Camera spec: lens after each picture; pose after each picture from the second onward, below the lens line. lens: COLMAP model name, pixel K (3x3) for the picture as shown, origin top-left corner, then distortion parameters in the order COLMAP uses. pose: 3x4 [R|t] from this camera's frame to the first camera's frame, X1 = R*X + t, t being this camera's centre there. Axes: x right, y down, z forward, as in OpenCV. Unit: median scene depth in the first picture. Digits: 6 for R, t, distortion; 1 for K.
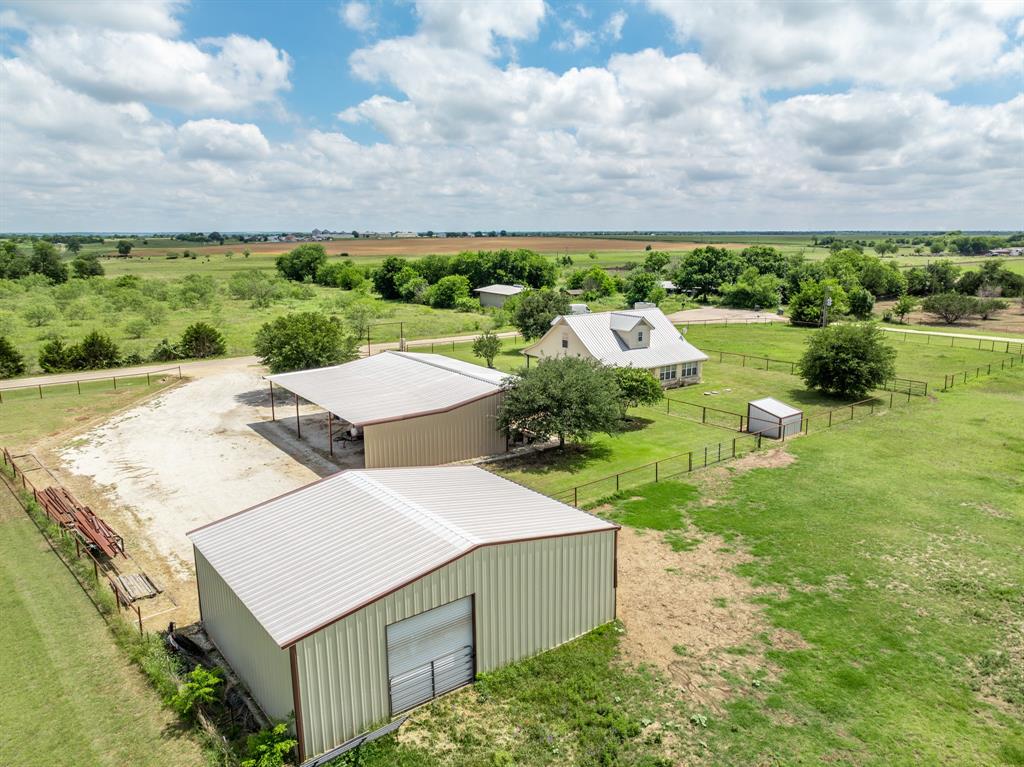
lens RADIAL K [[709.1, 0, 493.1], [0, 709.1, 386.3], [0, 0, 1]] dist [-0.008716, -0.000807]
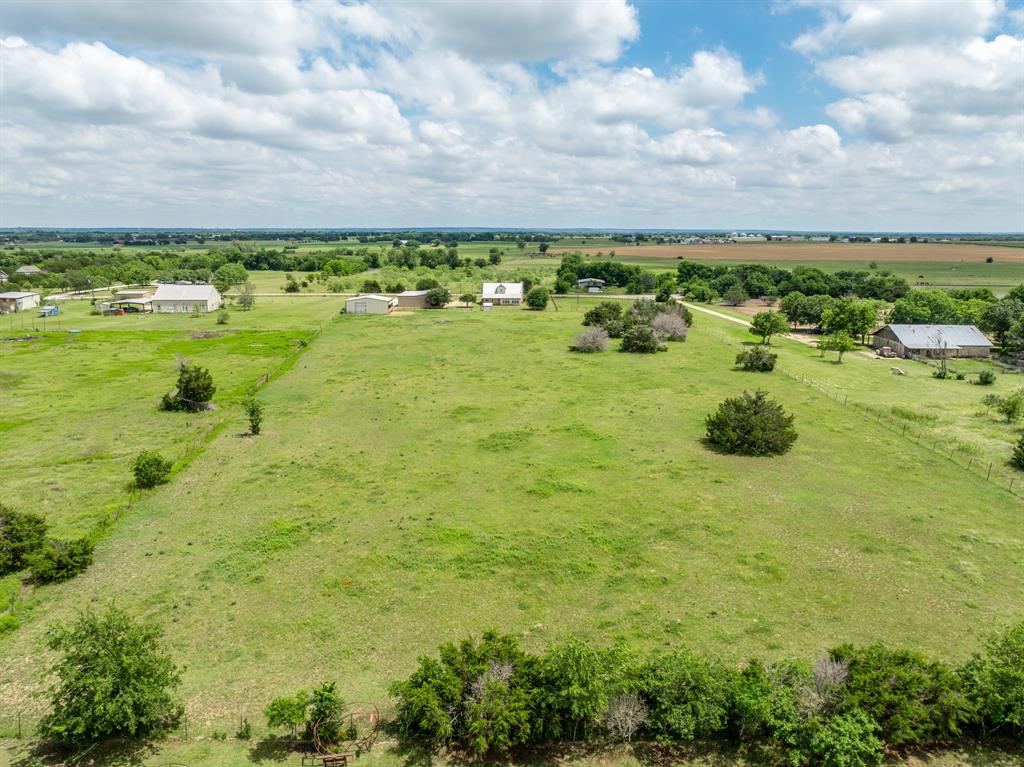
lens RADIAL K [[700.4, 0, 514.3], [0, 700.4, 347.9], [0, 0, 1]] dist [-0.020320, 0.001139]
pose [[0.814595, 0.104338, -0.570569, 0.951946], [-0.130693, 0.991409, -0.005294, 0.092902], [0.565114, 0.078882, 0.821233, -0.748677]]
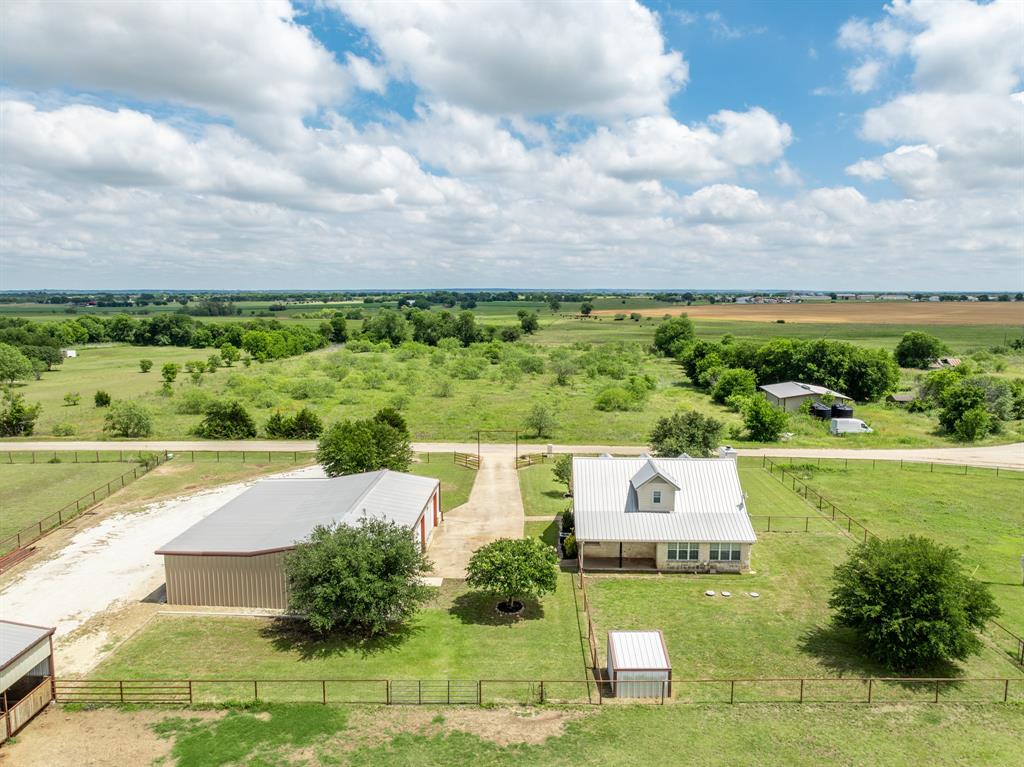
lens RADIAL K [[700.4, 0, 514.3], [0, 700.4, 347.9], [0, 0, 1]] dist [-0.020320, 0.001139]
pose [[0.799071, 0.053825, -0.598823, 0.228027], [-0.131712, 0.987463, -0.086998, -0.061727], [0.586633, 0.148390, 0.796142, 0.108268]]
